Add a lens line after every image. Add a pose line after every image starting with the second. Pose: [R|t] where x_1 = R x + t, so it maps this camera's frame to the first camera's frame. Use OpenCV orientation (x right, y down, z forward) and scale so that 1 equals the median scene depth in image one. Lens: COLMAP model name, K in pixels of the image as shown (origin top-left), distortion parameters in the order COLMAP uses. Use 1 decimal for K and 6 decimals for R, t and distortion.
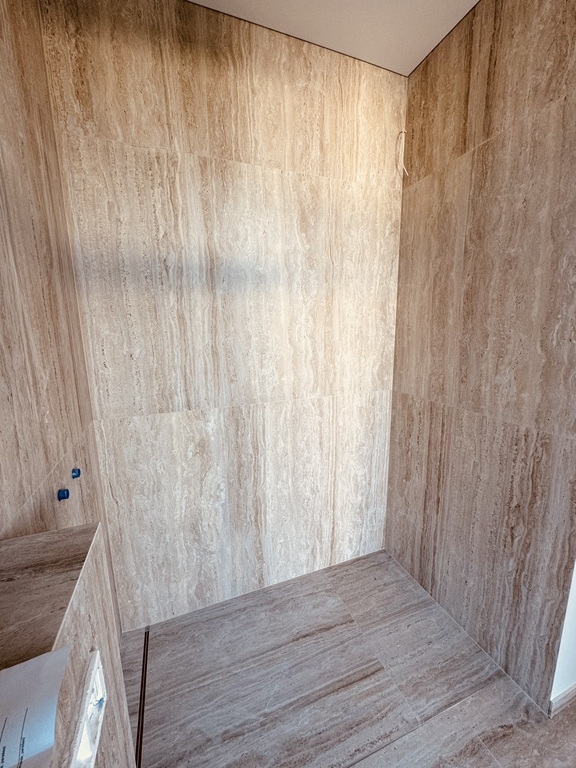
lens RADIAL K [[306.9, 0, 289.5], [0, 306.9, 384.6], [0, 0, 1]] dist [-0.002182, 0.000026]
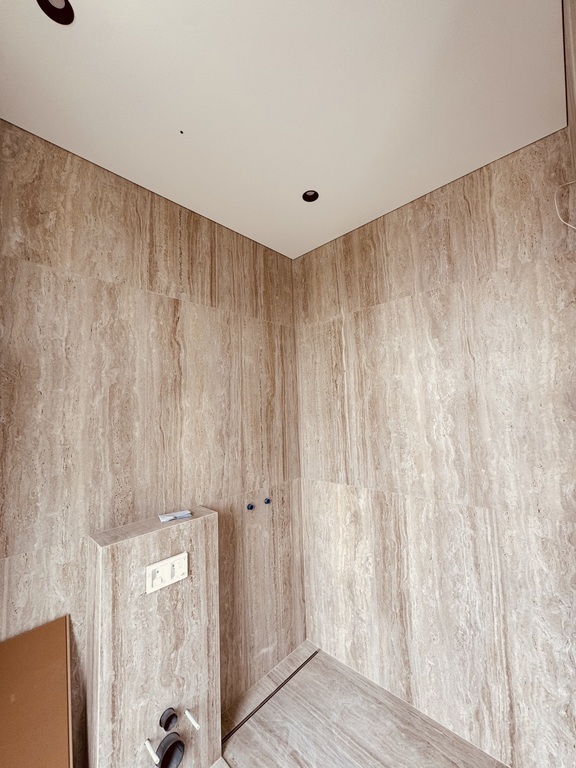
lens RADIAL K [[306.9, 0, 289.3], [0, 306.9, 386.4], [0, 0, 1]] dist [-0.002182, 0.000026]
pose [[0.431009, -0.072800, -0.899406, 0.741893], [-0.142180, 0.978810, -0.147361, -0.096479], [0.891076, 0.191392, 0.411525, 0.132481]]
